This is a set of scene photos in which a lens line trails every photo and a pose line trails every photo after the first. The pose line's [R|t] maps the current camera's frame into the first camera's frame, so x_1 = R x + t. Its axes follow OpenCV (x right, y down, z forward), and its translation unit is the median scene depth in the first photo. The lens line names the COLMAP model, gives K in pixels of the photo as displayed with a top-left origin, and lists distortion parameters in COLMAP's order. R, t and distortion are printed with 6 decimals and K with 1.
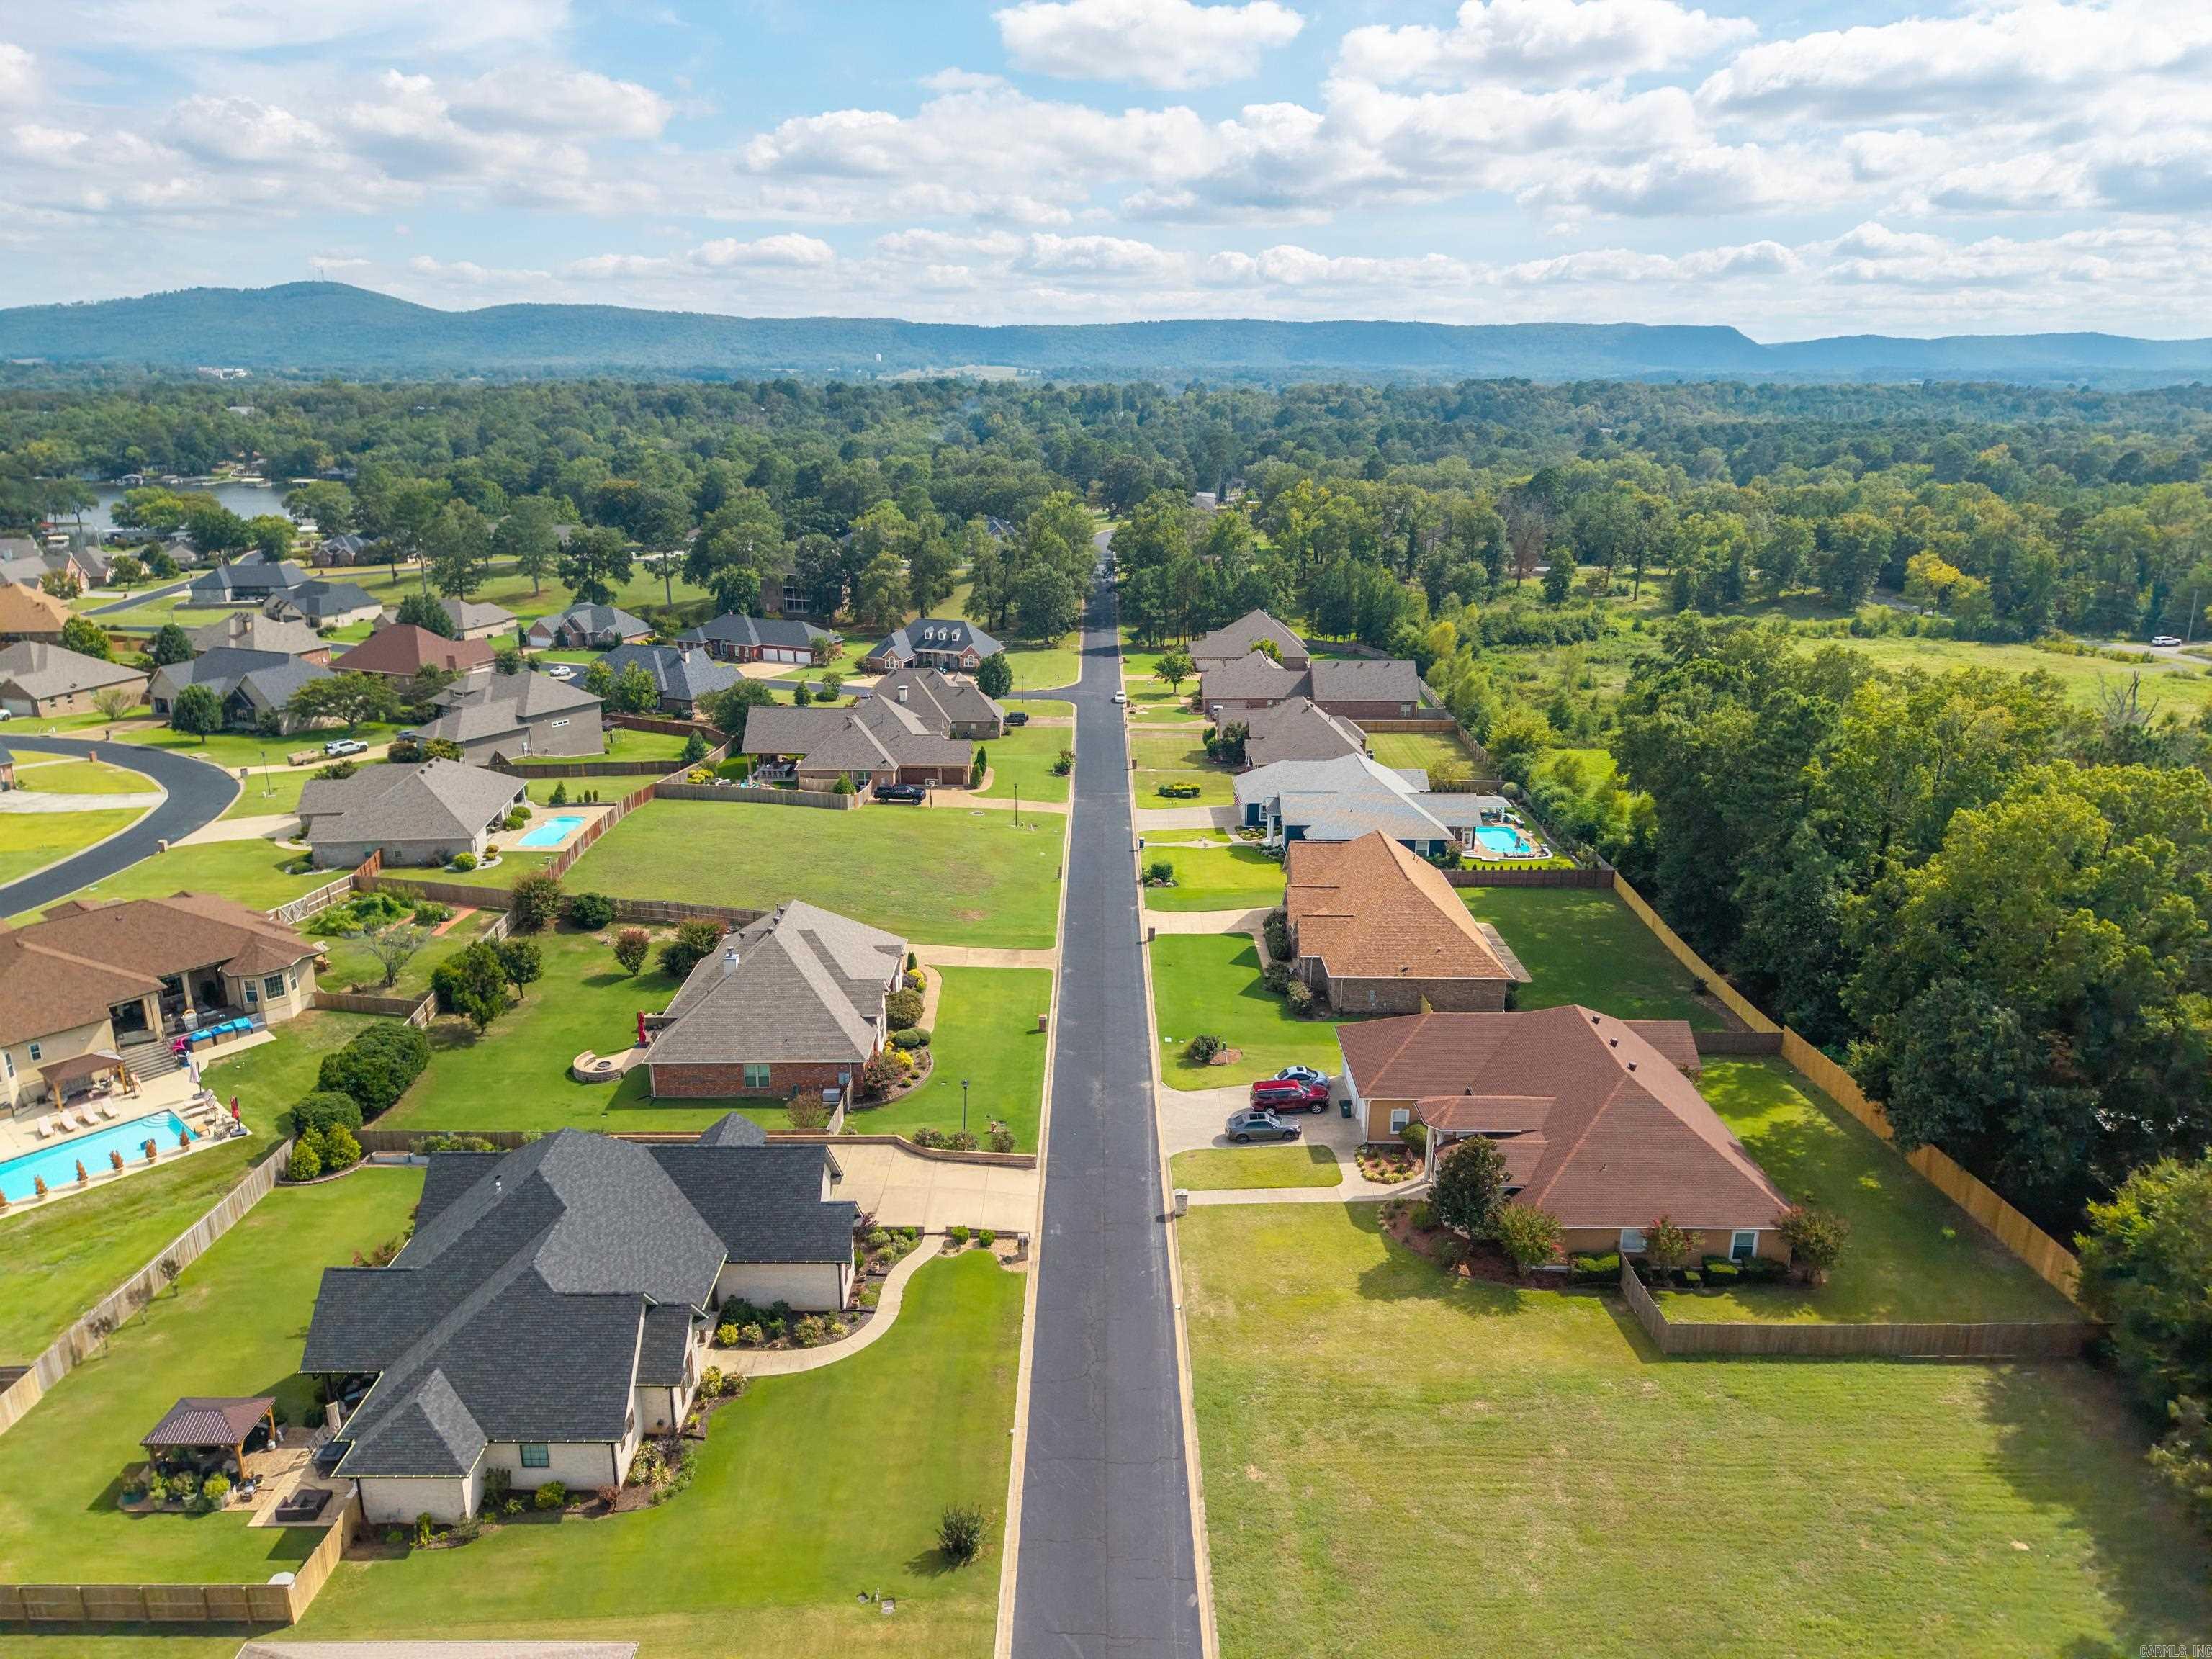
lens RADIAL K [[1473.0, 0, 1115.9], [0, 1473.0, 834.3], [0, 0, 1]] dist [0.026833, -0.028829]
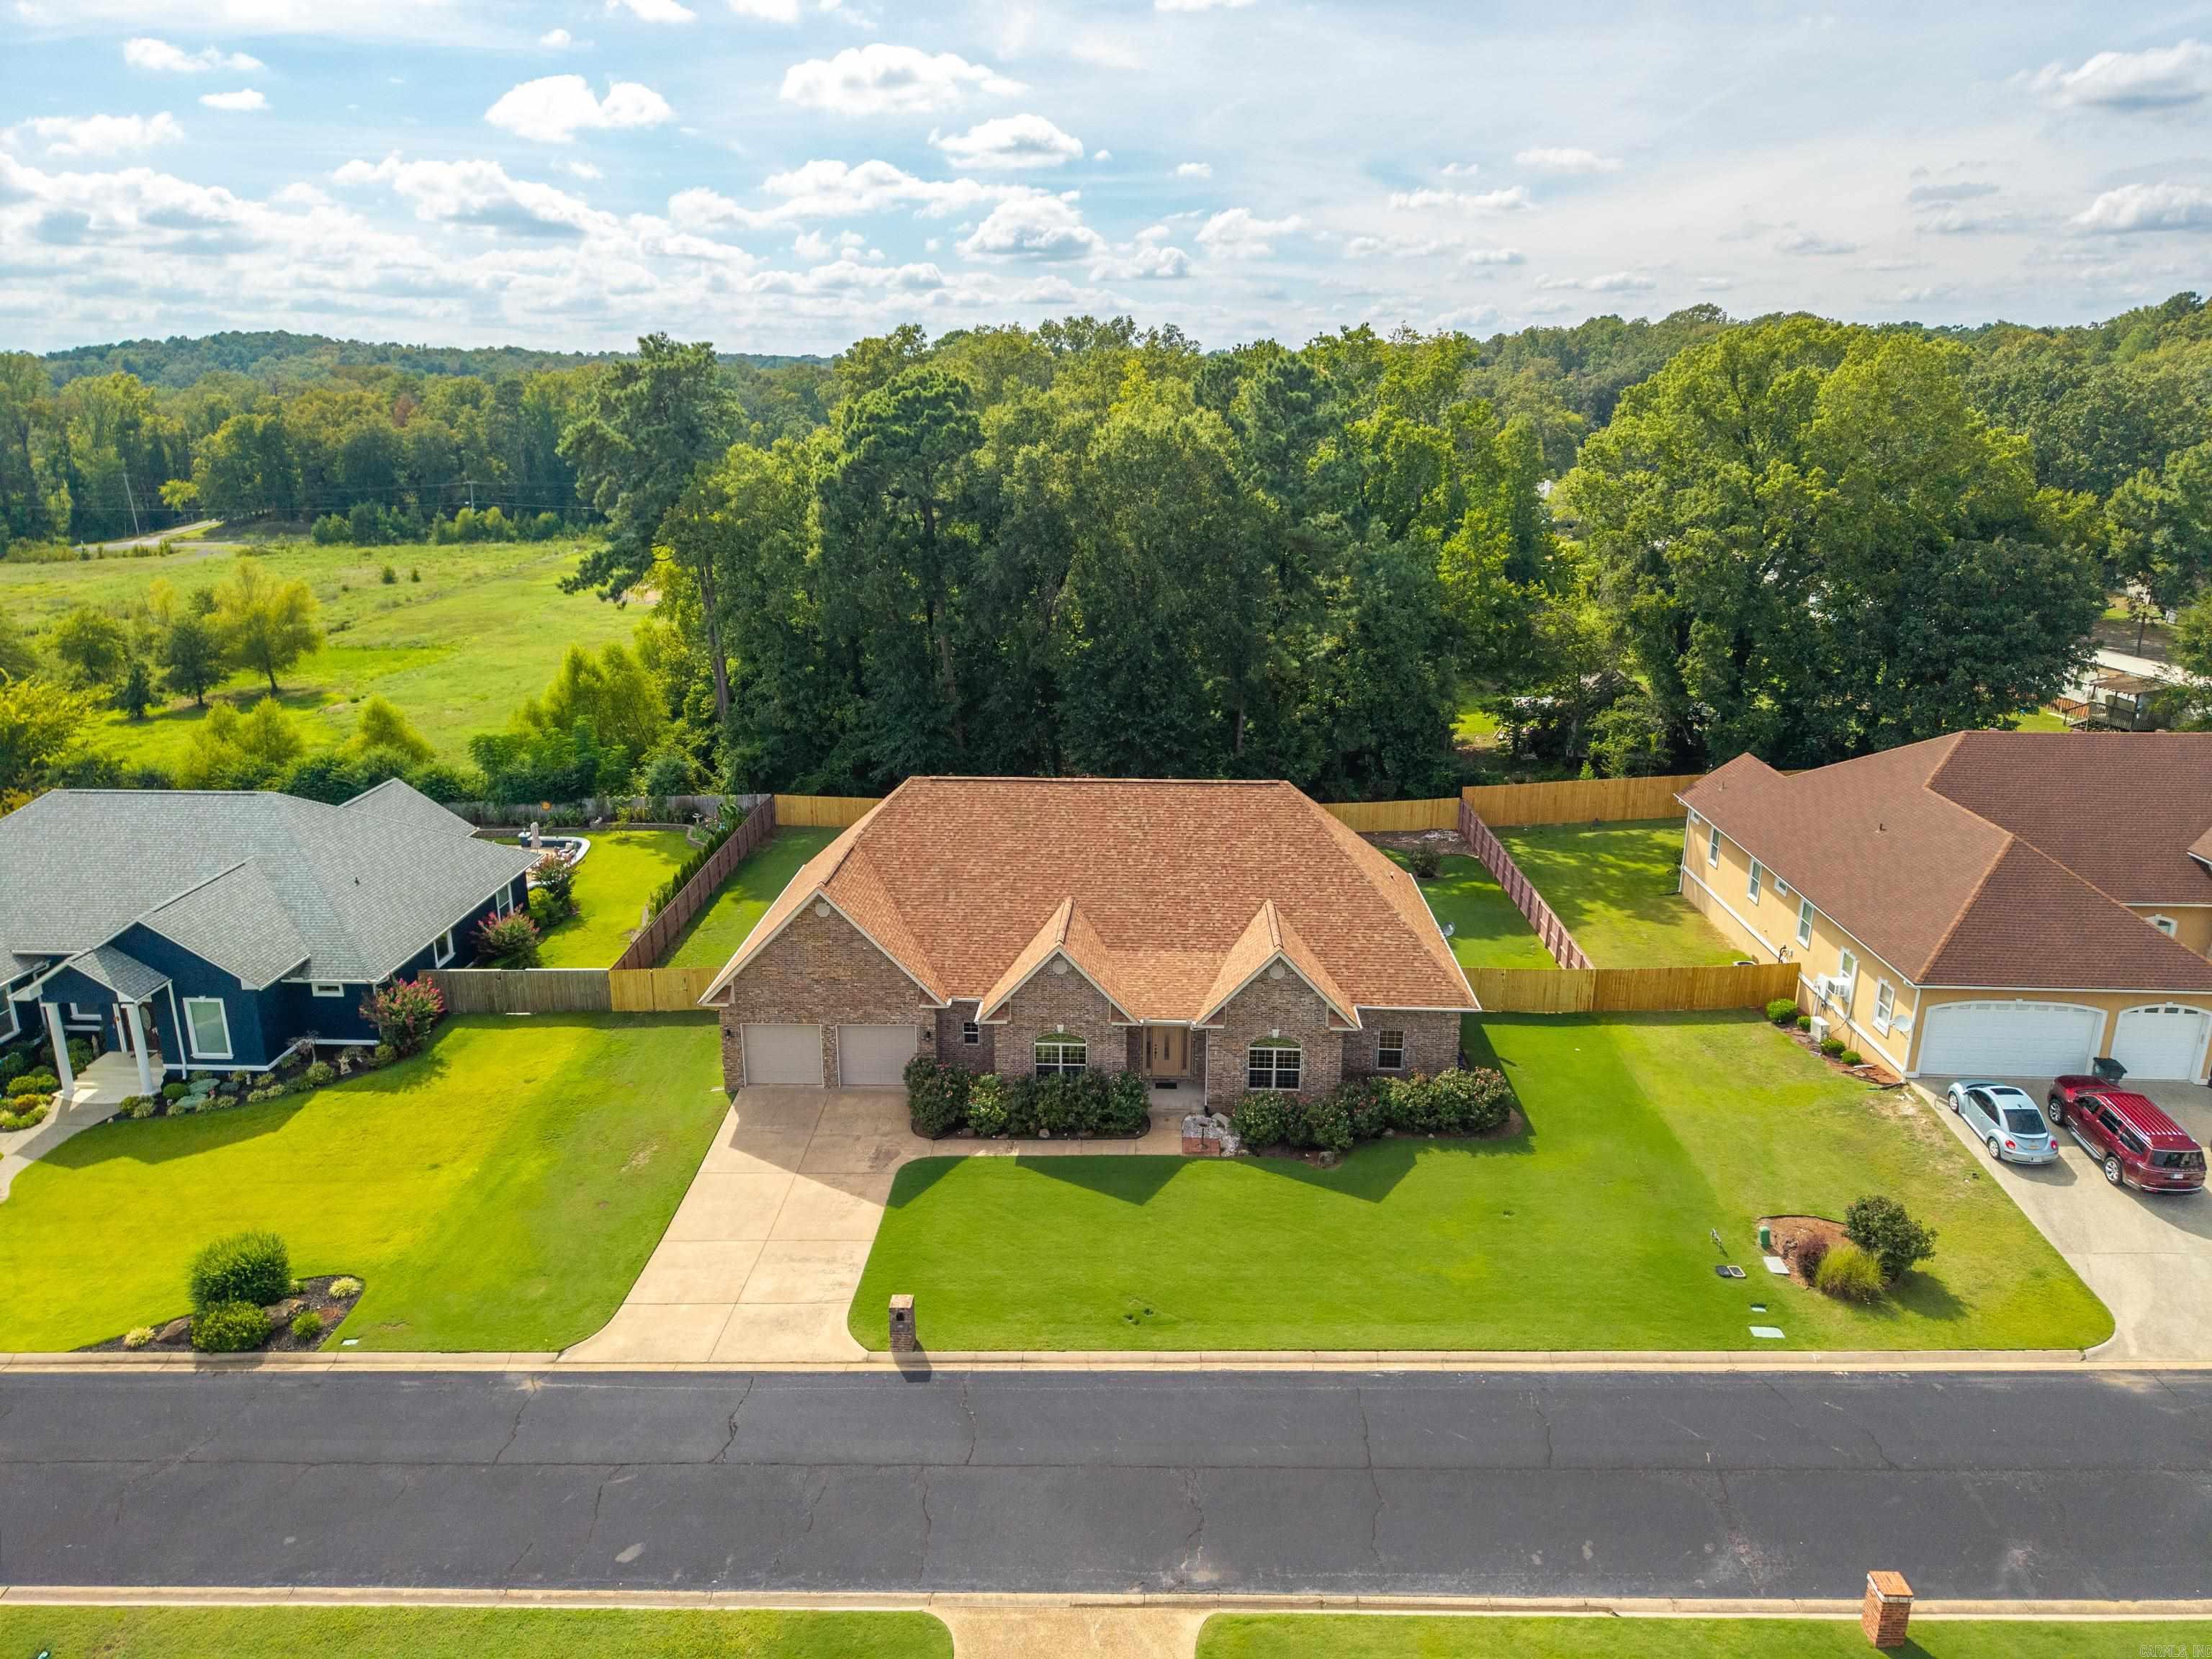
lens RADIAL K [[1478.7, 0, 1115.6], [0, 1478.7, 824.8], [0, 0, 1]] dist [0.009020, -0.002173]
pose [[0.042955, -0.290089, 0.956035, -0.209969], [0.298500, 0.916936, 0.264814, -0.080210], [-0.953443, 0.274001, 0.125979, 0.868244]]
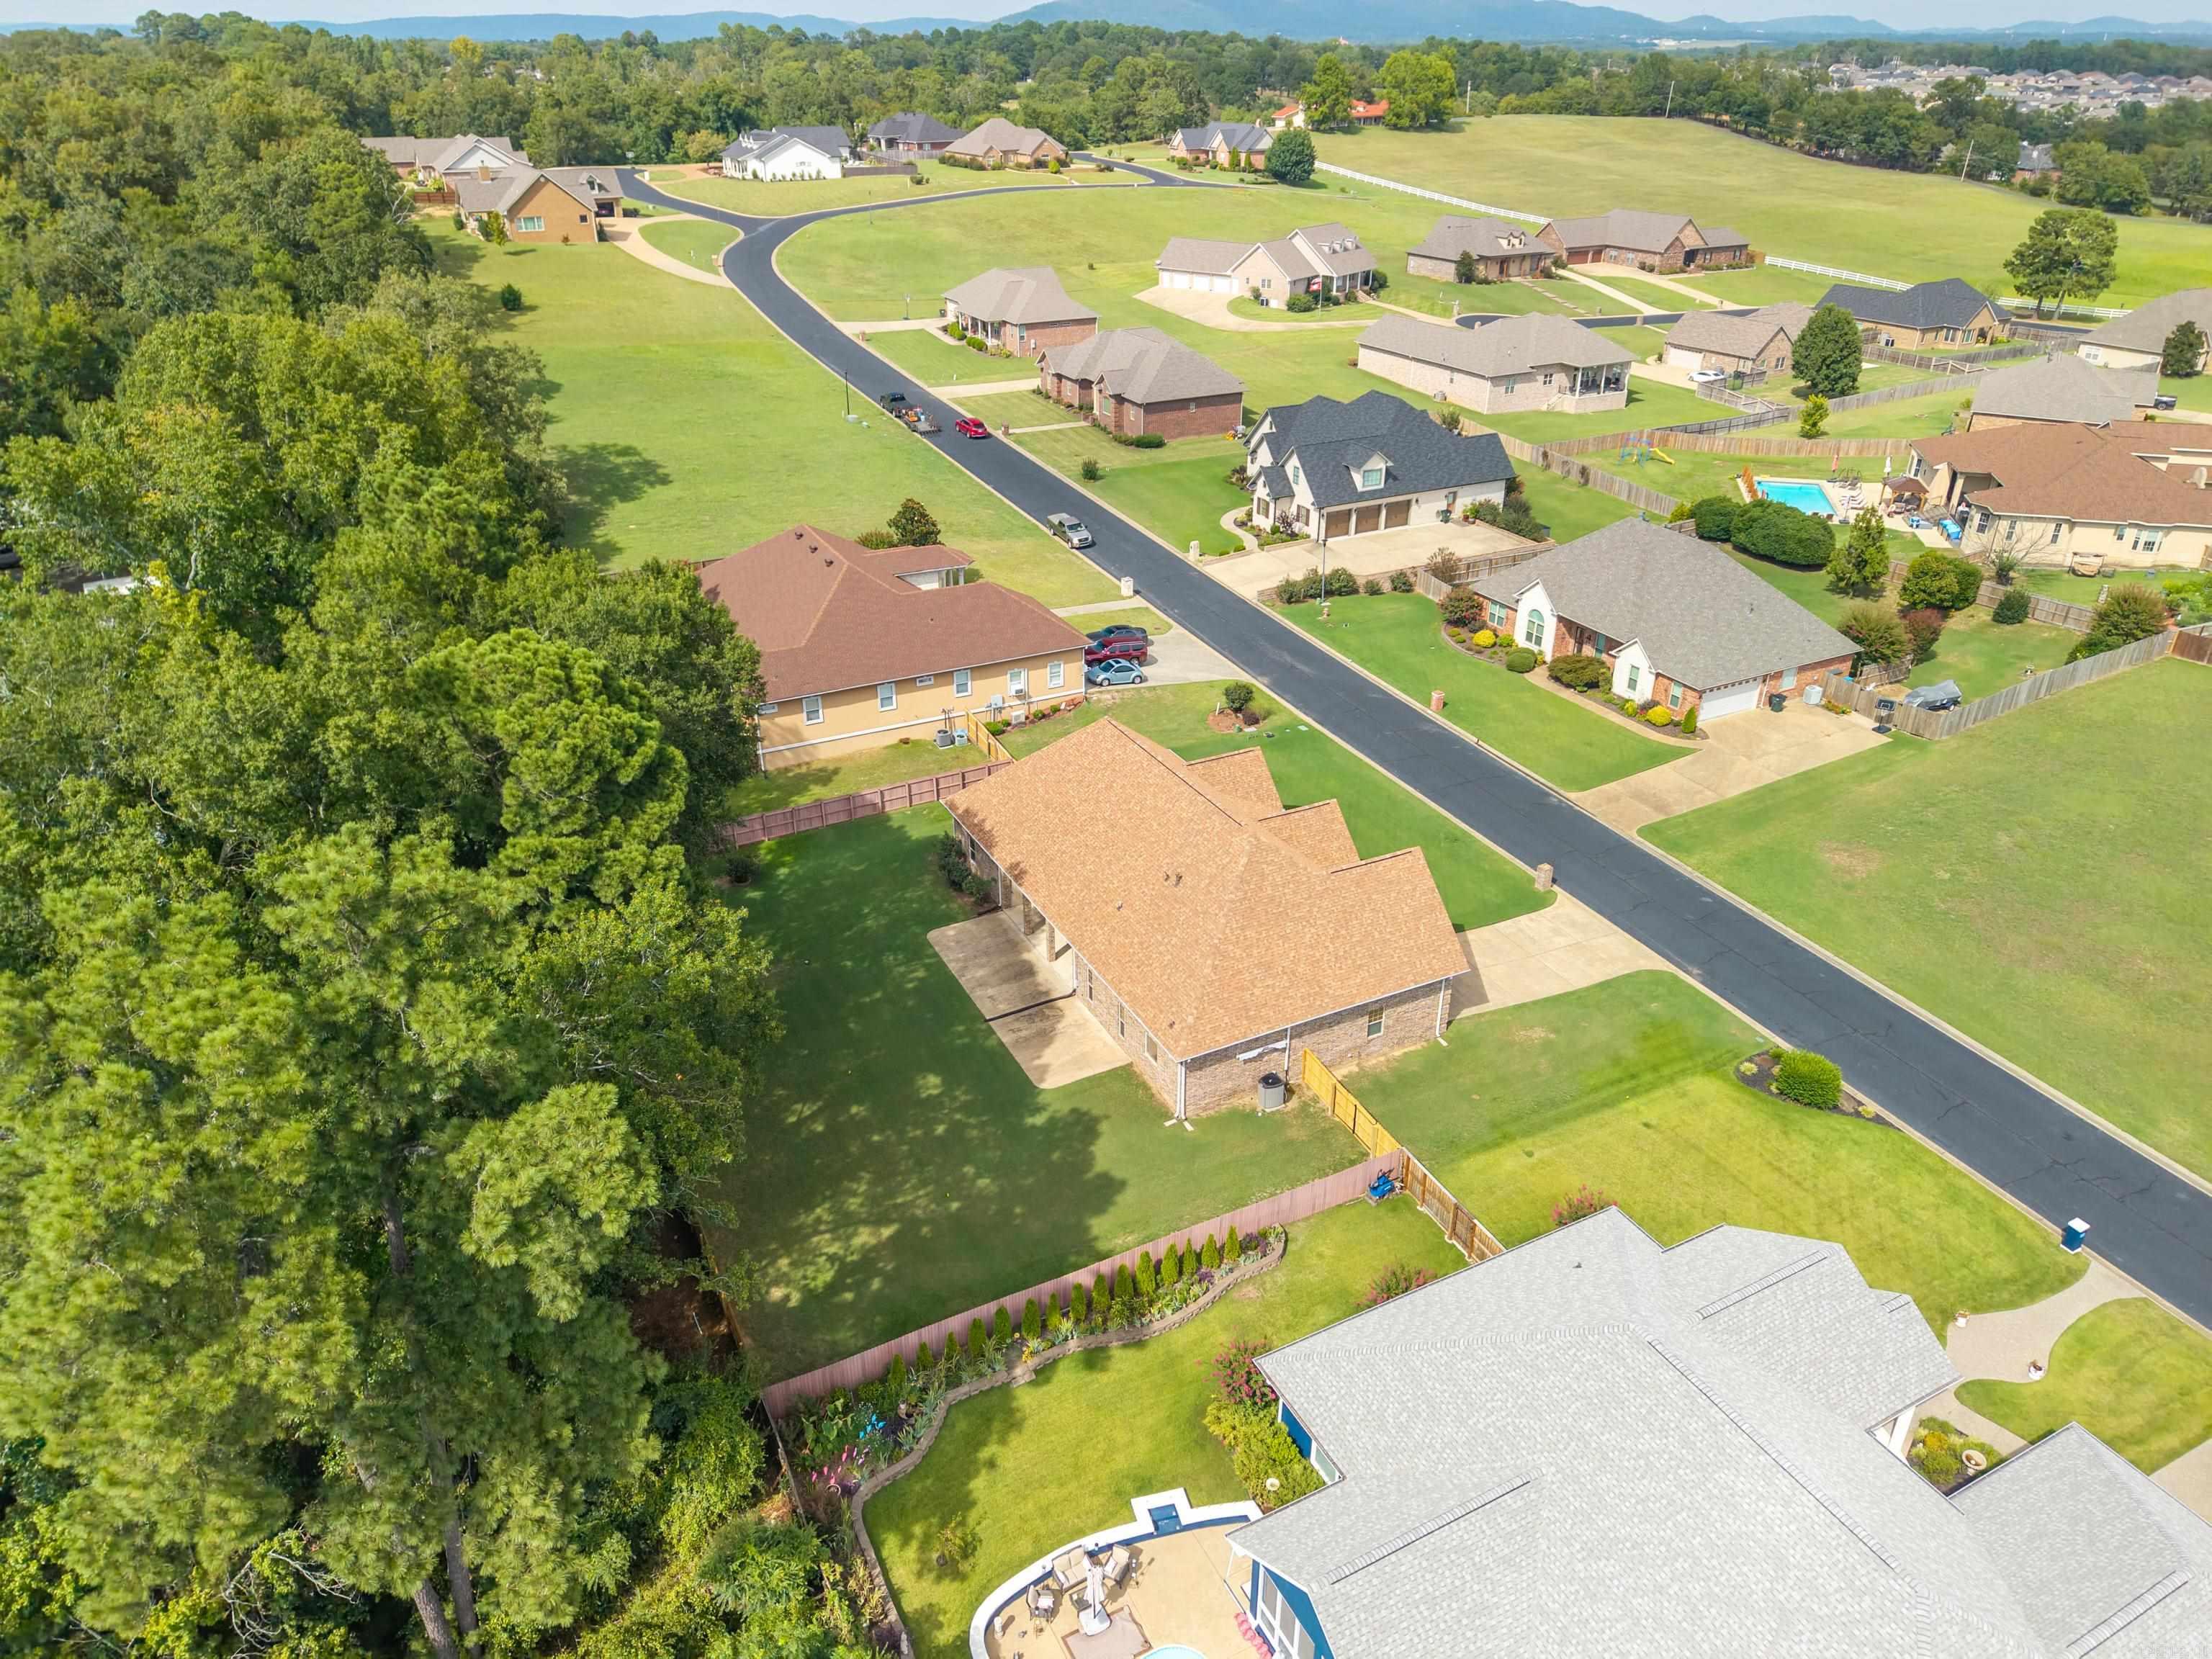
lens RADIAL K [[1473.0, 0, 1115.9], [0, 1473.0, 834.3], [0, 0, 1]] dist [0.026833, -0.028829]
pose [[-0.893498, 0.204660, -0.399720, 0.395934], [-0.143471, 0.713364, 0.685950, -0.313741], [0.425532, 0.670243, -0.608027, 1.230331]]
